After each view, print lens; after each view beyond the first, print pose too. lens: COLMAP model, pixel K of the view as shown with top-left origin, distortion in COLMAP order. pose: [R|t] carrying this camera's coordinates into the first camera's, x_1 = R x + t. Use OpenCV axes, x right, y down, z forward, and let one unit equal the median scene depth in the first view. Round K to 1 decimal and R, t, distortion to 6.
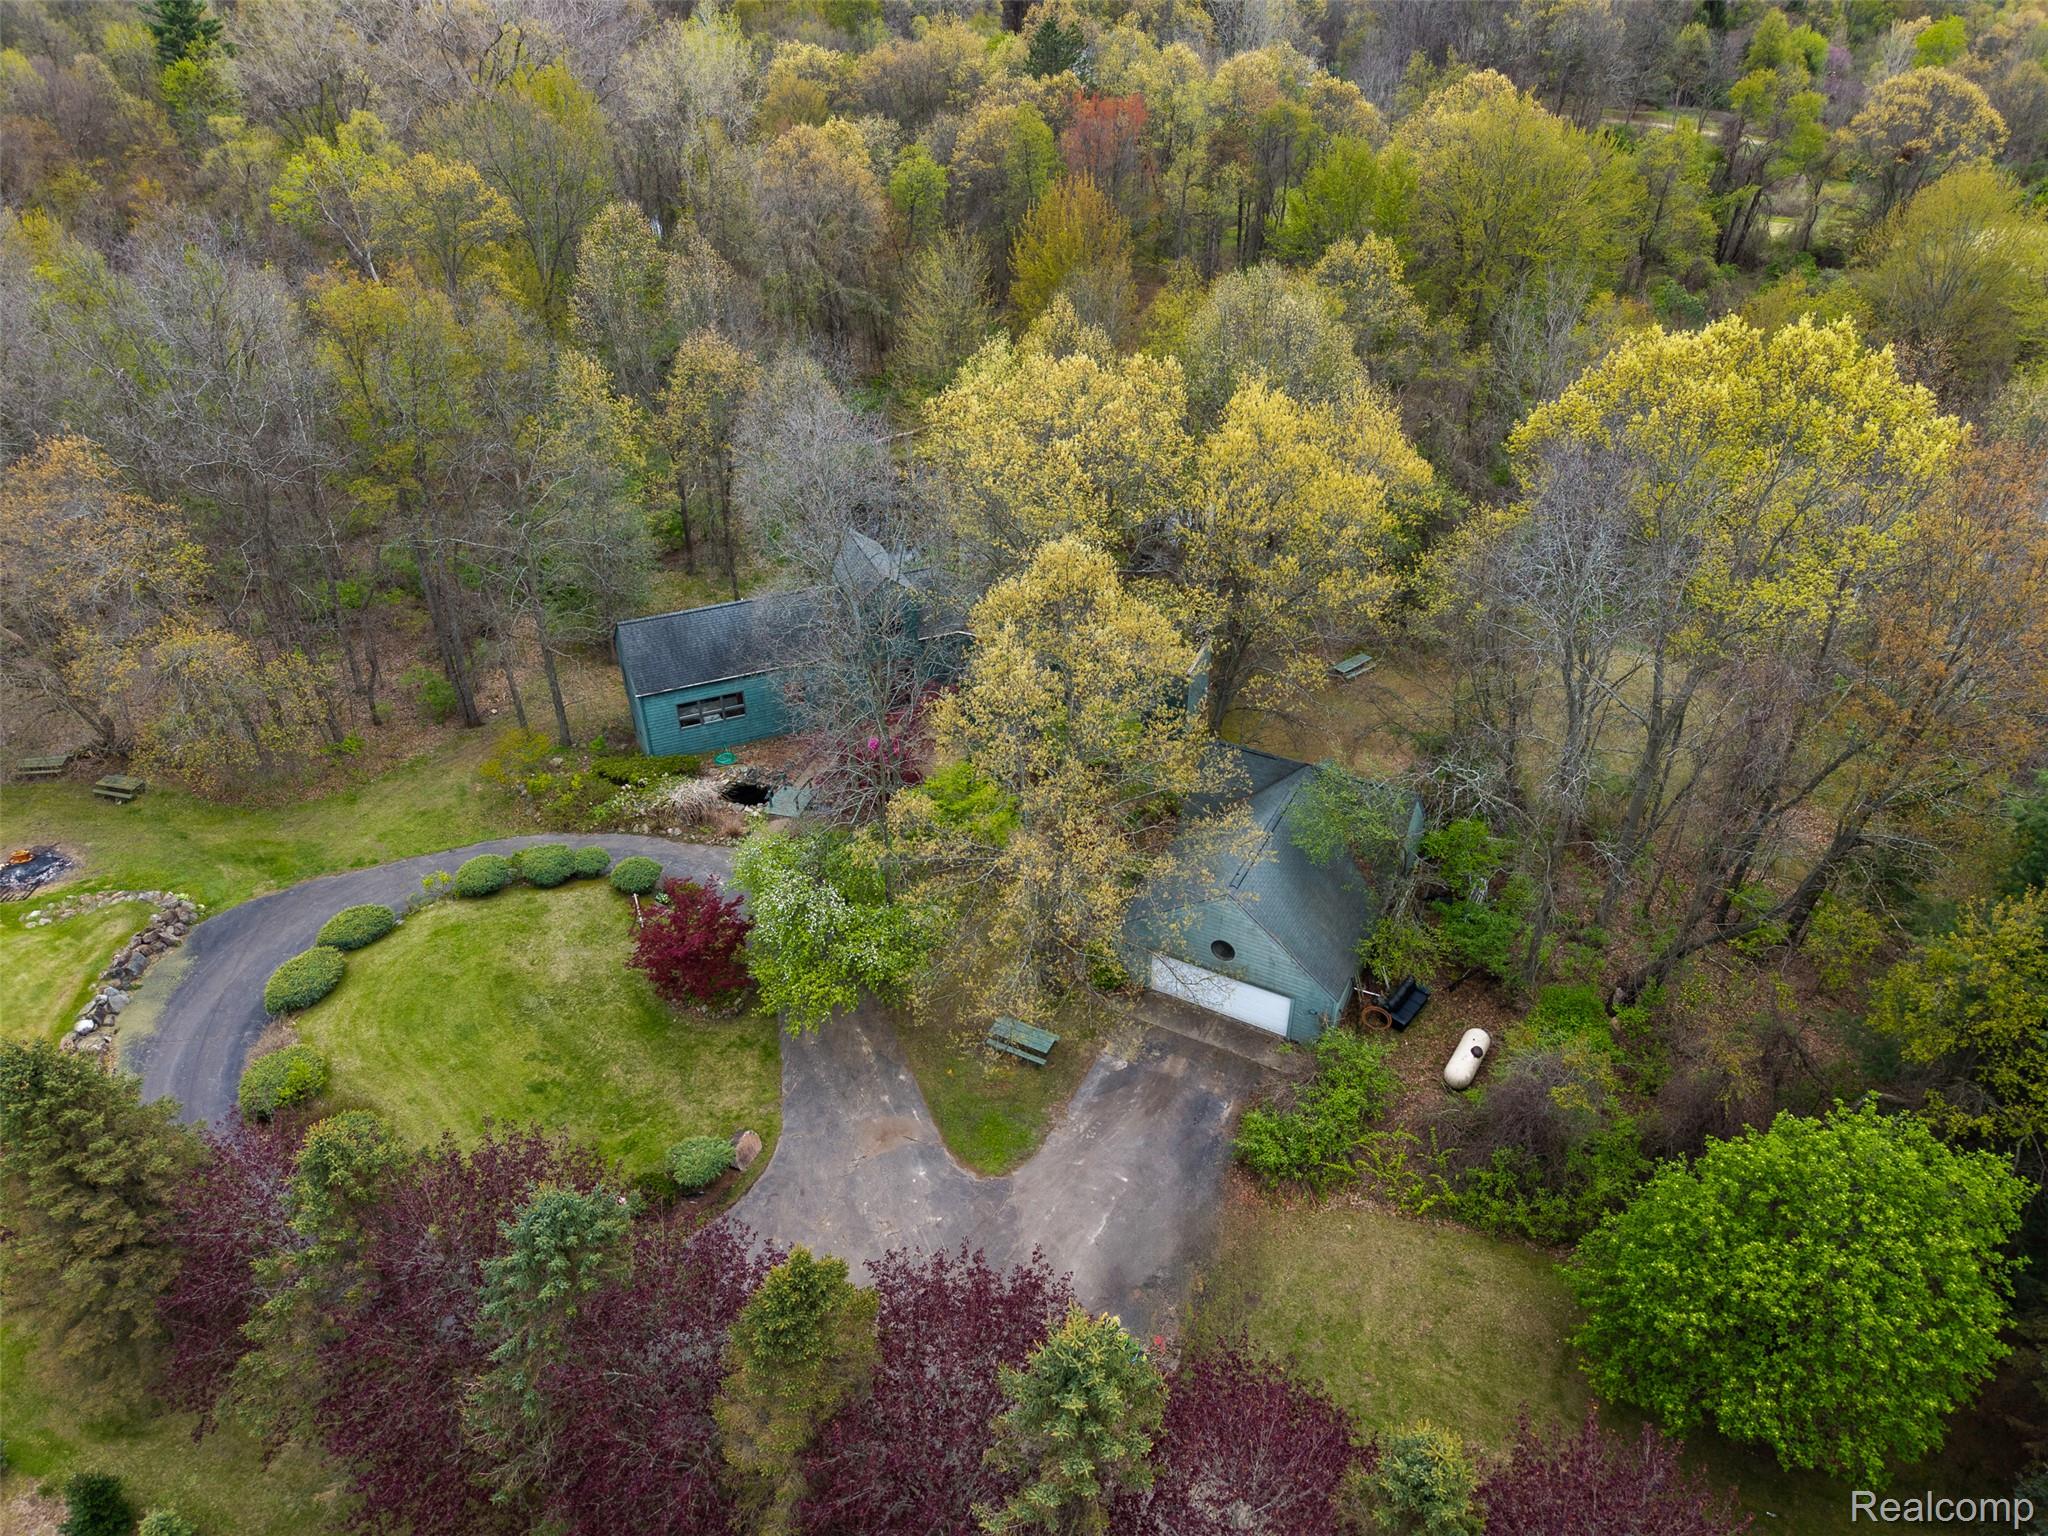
lens RADIAL K [[1436.3, 0, 1021.3], [0, 1436.3, 772.0], [0, 0, 1]] dist [0.009902, -0.015299]
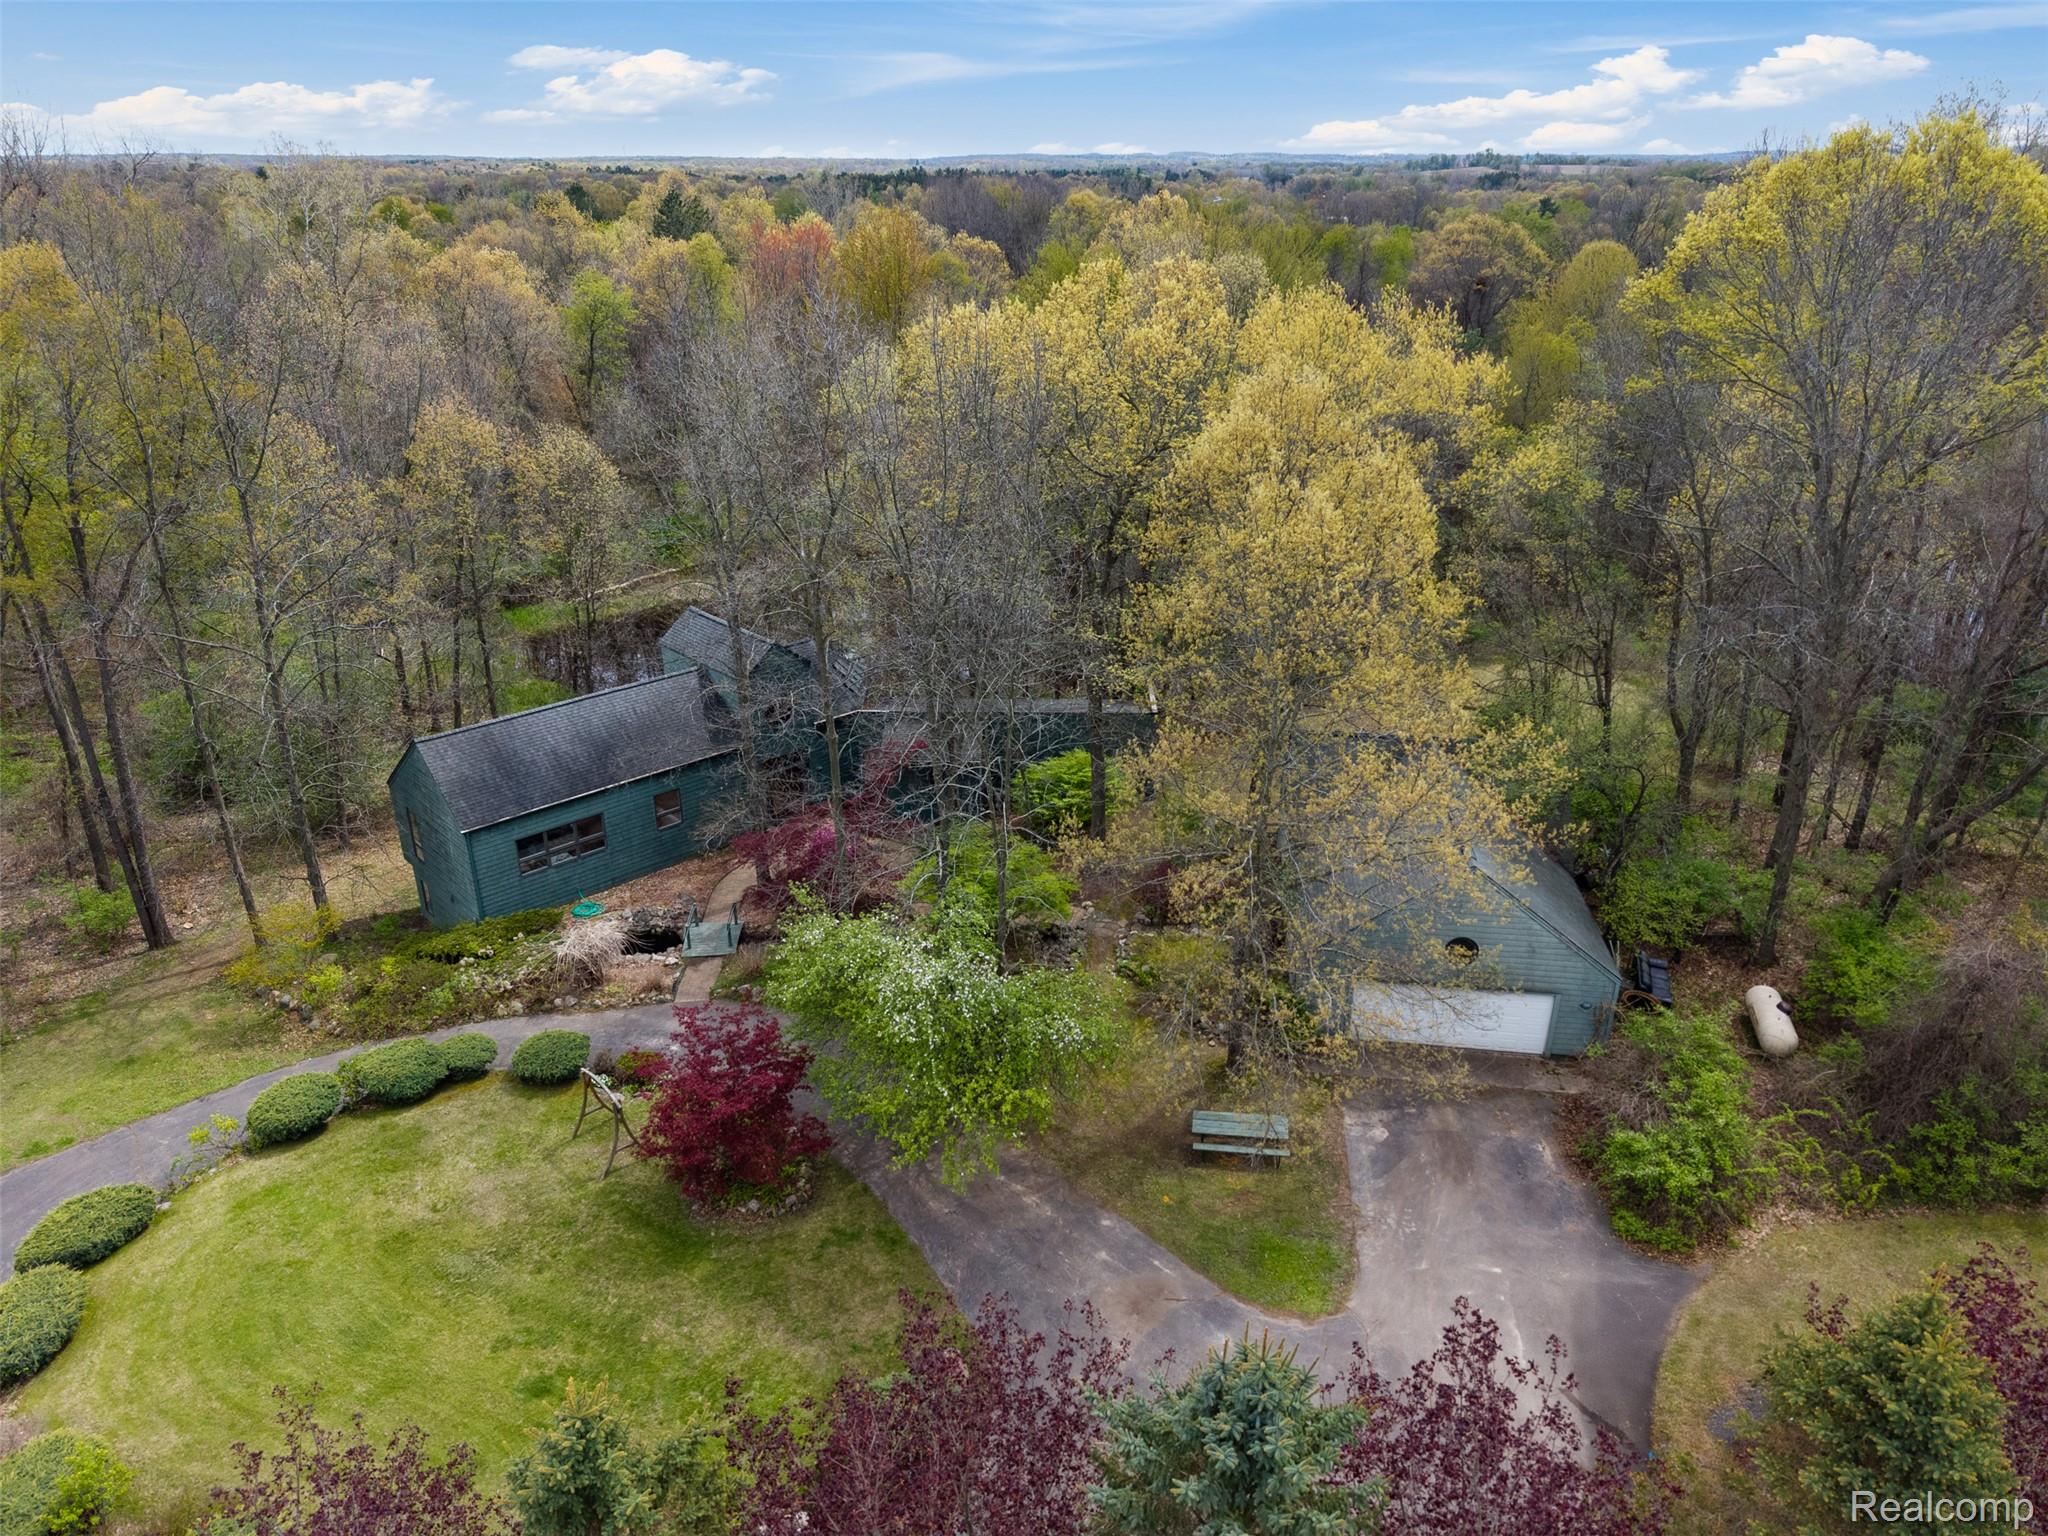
lens RADIAL K [[1436.3, 0, 1024.3], [0, 1436.3, 762.8], [0, 0, 1]] dist [0.009902, -0.015299]
pose [[0.936154, -0.132280, 0.325758, -0.264521], [0.192584, 0.968093, -0.160332, 0.090166], [-0.294155, 0.212831, 0.931759, 0.291711]]
